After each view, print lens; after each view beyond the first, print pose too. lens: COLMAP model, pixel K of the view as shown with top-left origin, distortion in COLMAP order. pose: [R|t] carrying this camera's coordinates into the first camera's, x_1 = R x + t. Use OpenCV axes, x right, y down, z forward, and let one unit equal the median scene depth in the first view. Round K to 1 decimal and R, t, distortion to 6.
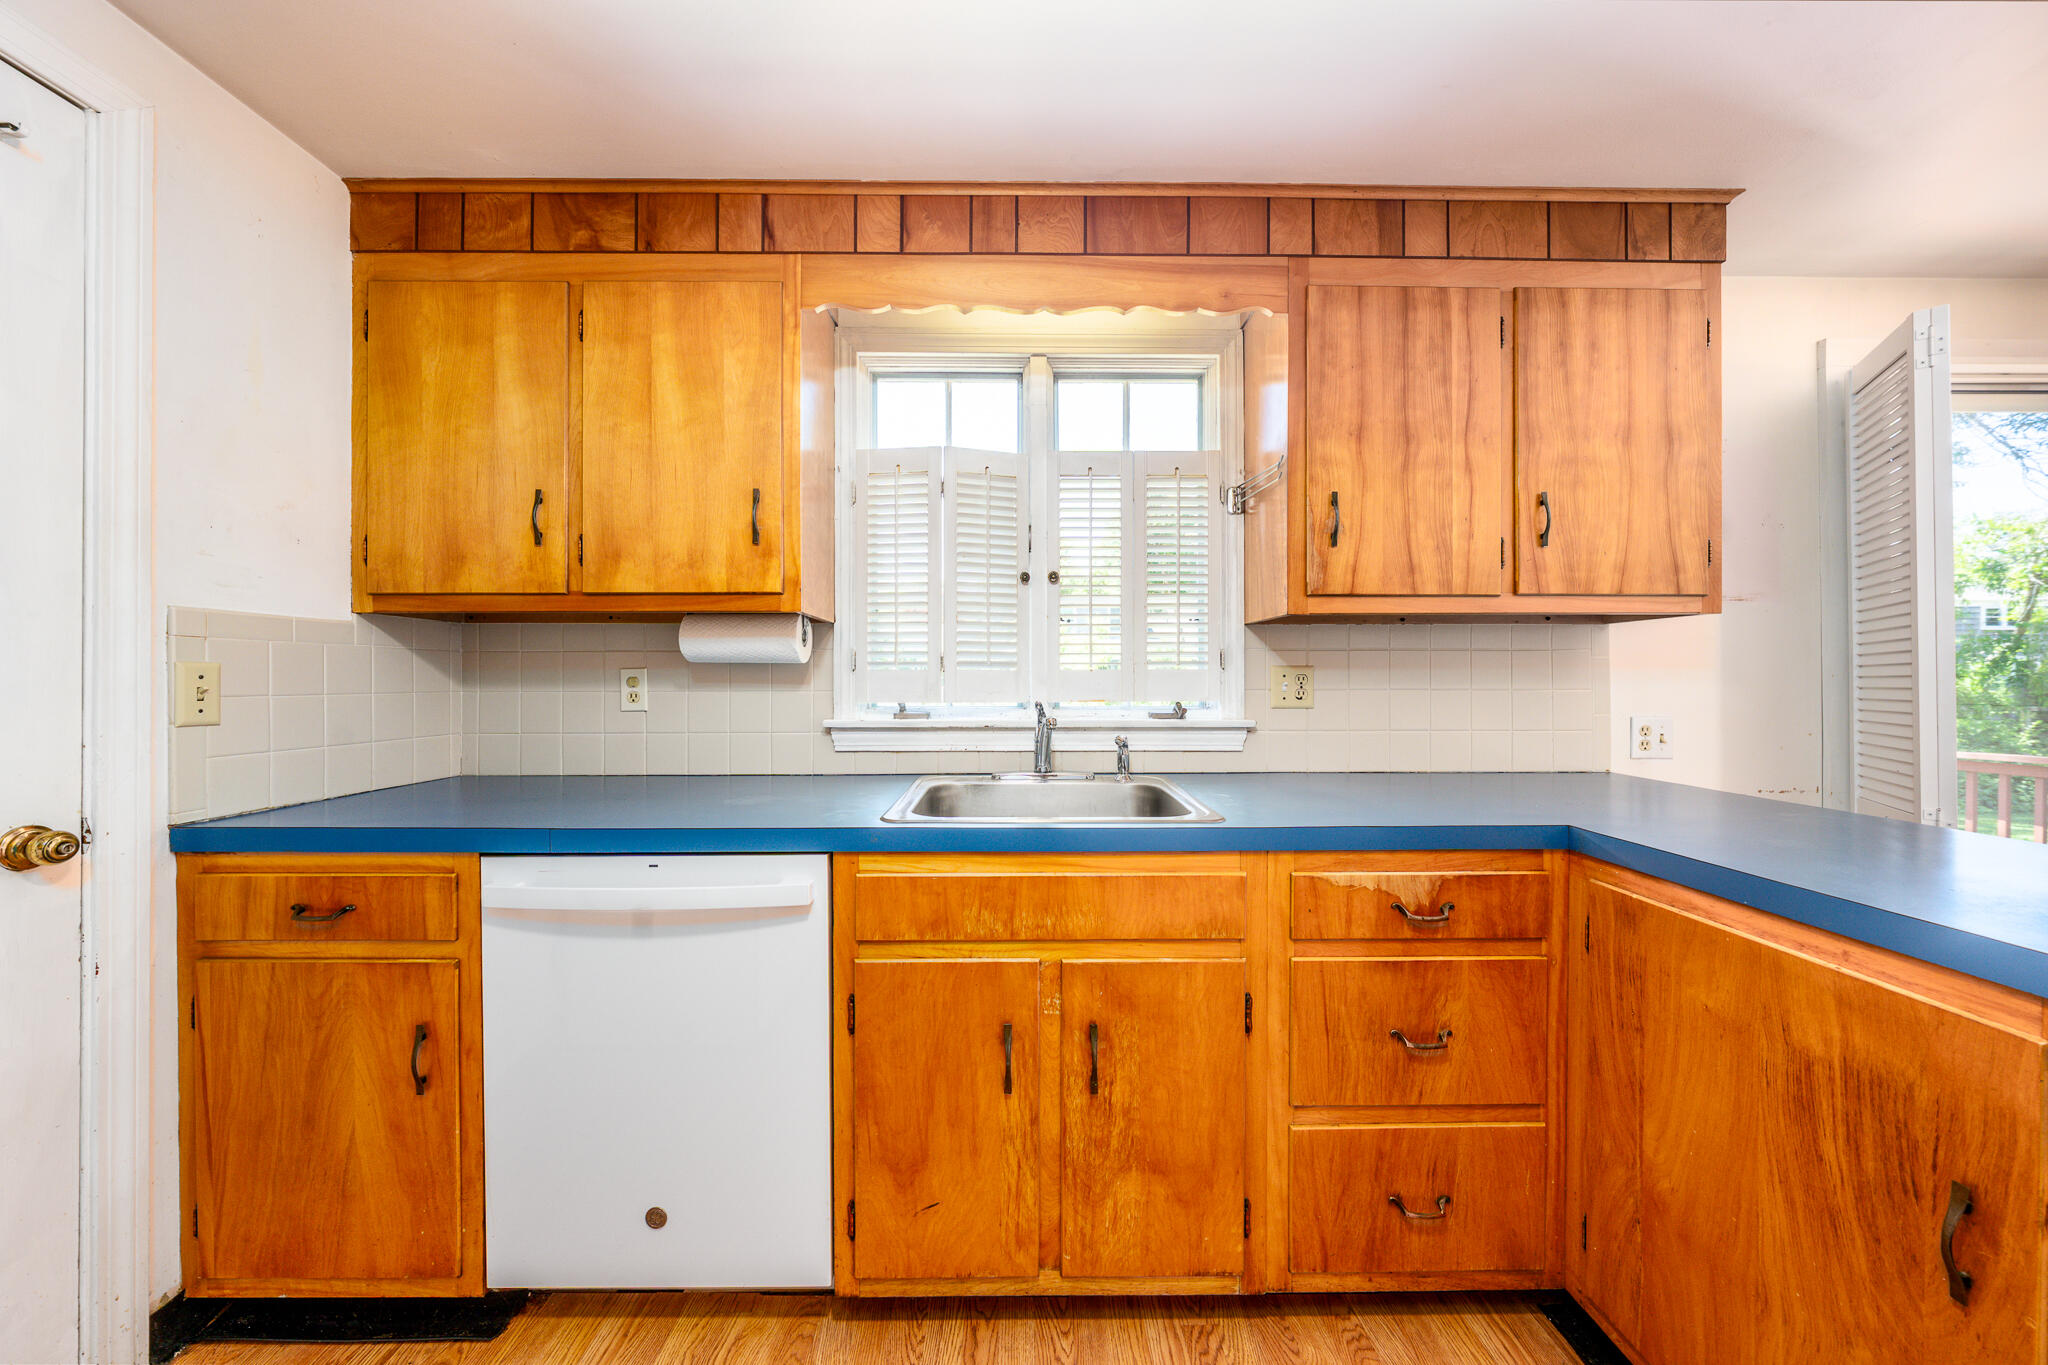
lens RADIAL K [[697.9, 0, 1006.7], [0, 697.9, 681.2], [0, 0, 1]] dist [-0.004764, -0.000079]
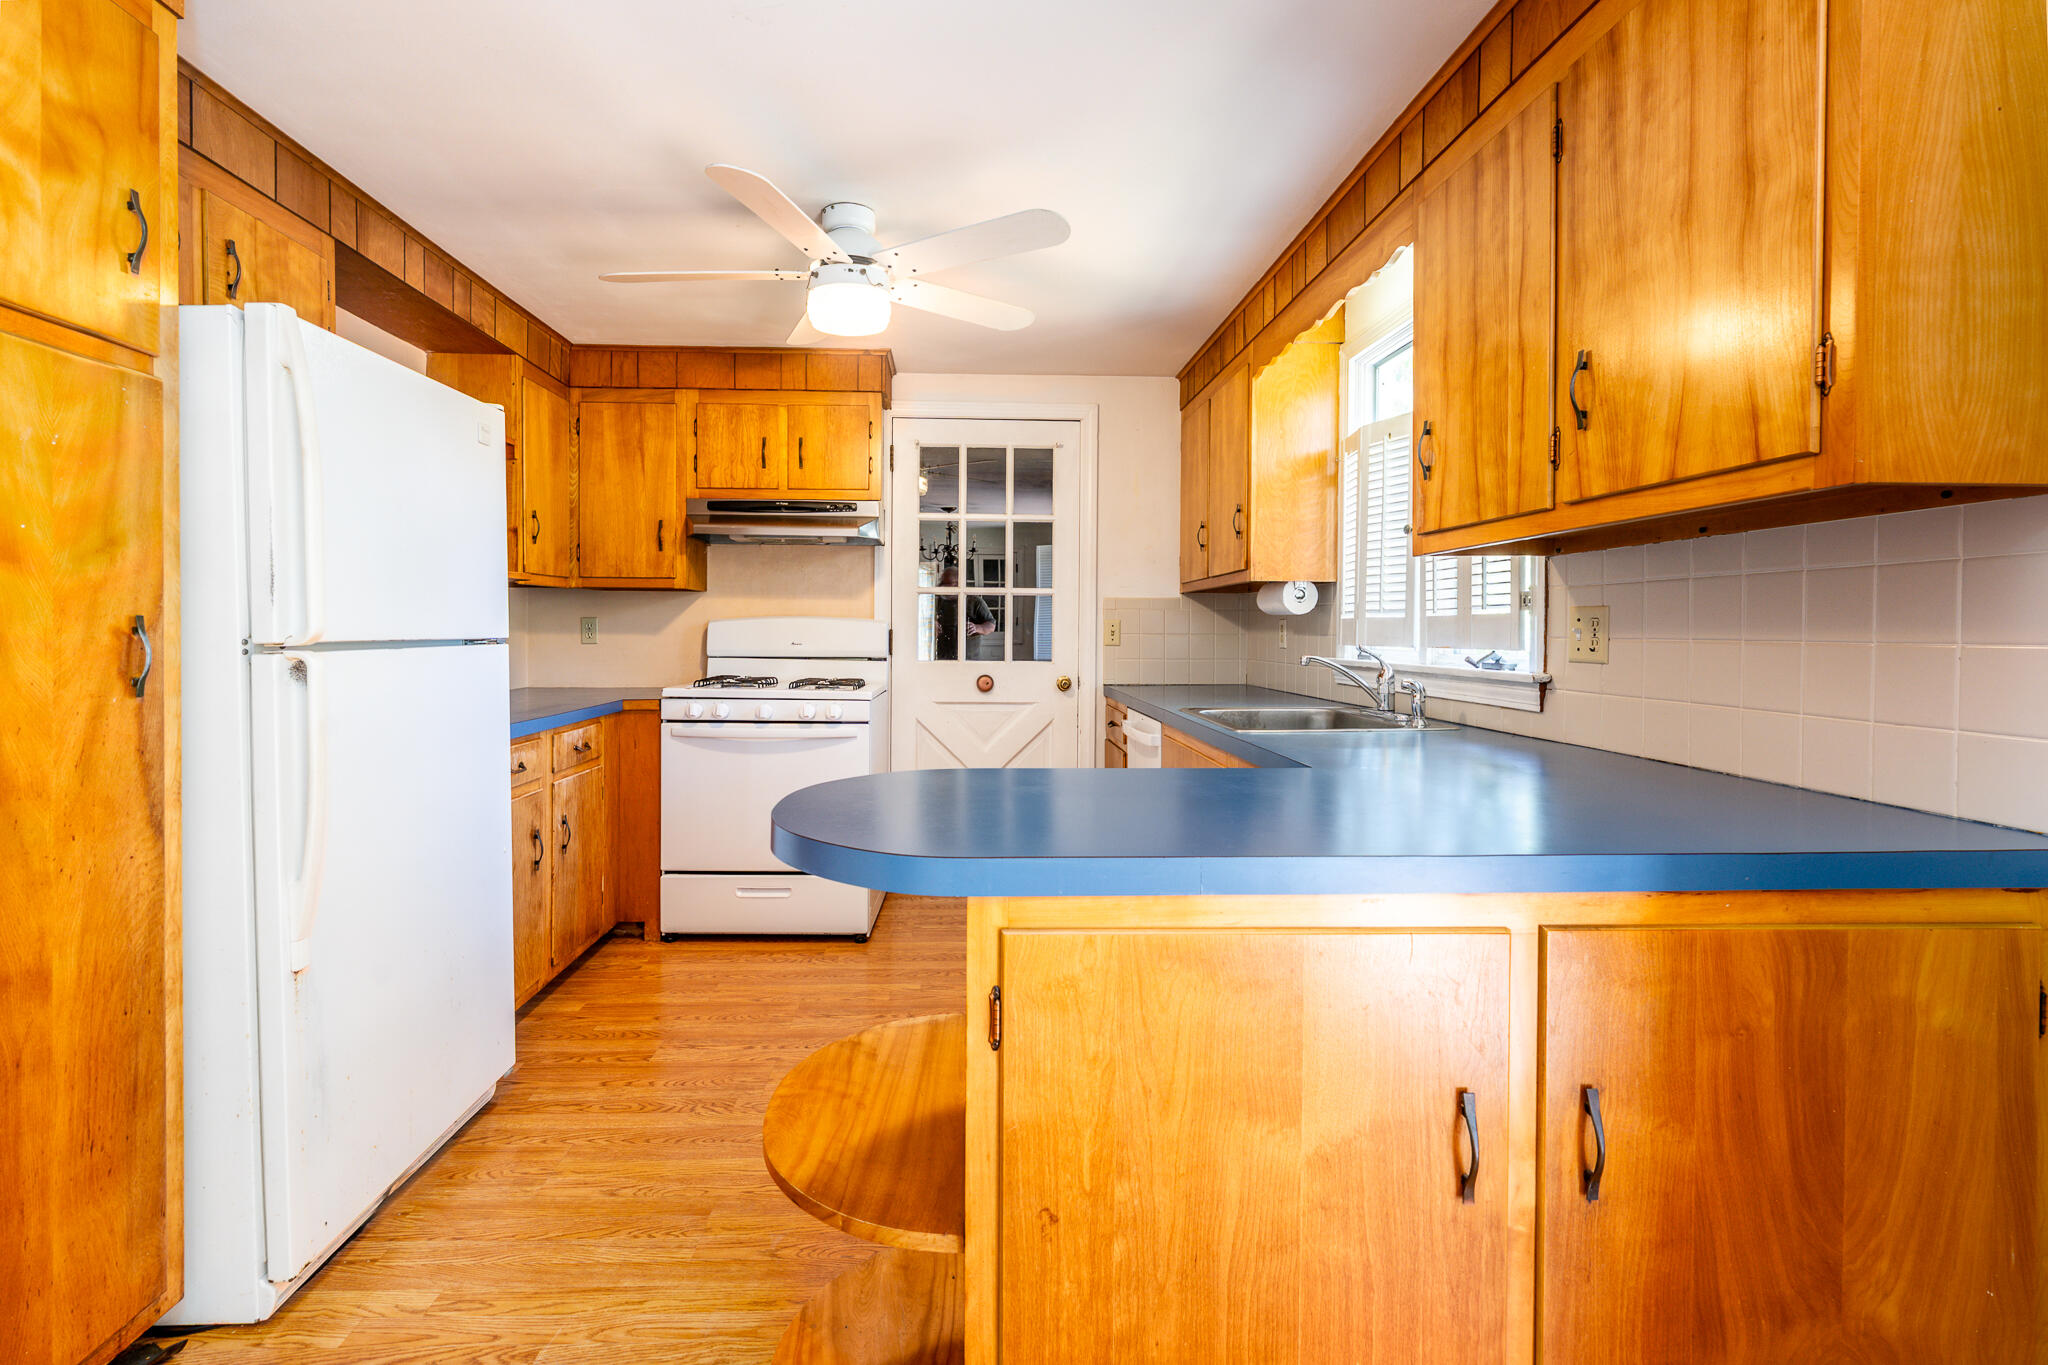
lens RADIAL K [[927.8, 0, 984.8], [0, 927.8, 642.6], [0, 0, 1]] dist [-0.000615, -0.000409]
pose [[0.016472, 0.014589, -0.999758, 1.703287], [-0.003004, 0.999890, 0.014542, 0.005752], [0.999860, 0.002764, 0.016514, 0.398473]]
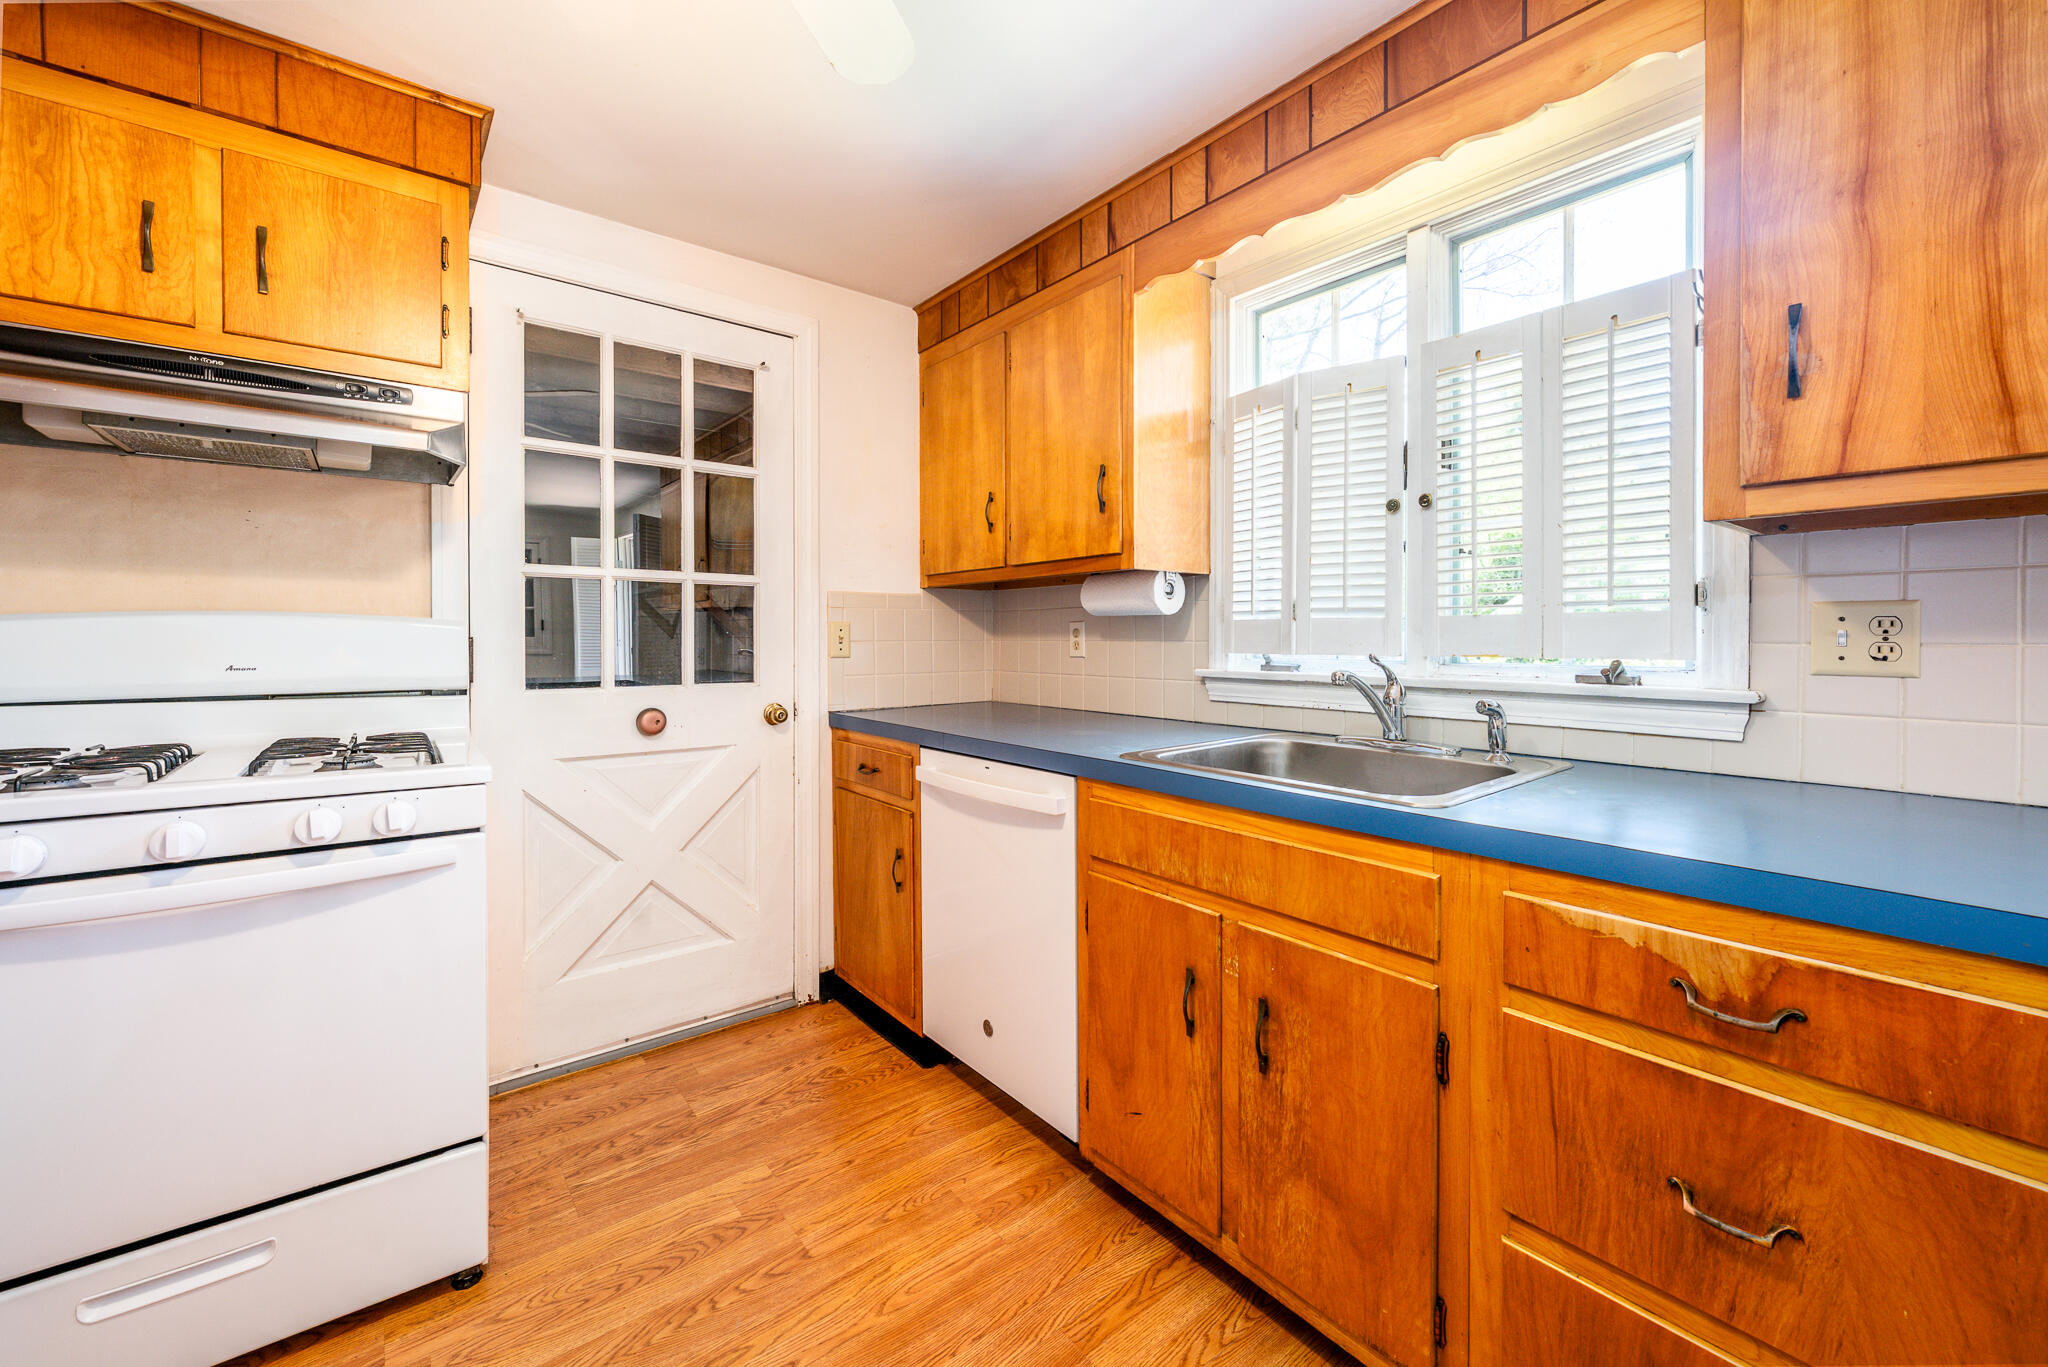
lens RADIAL K [[806.3, 0, 1024.3], [0, 806.3, 643.9], [0, 0, 1]] dist [-0.000216, -0.000123]
pose [[0.620671, 0.007696, -0.784034, 0.605062], [0.001401, 0.999939, 0.010925, 0.005502], [0.784070, -0.007879, 0.620622, 0.068844]]
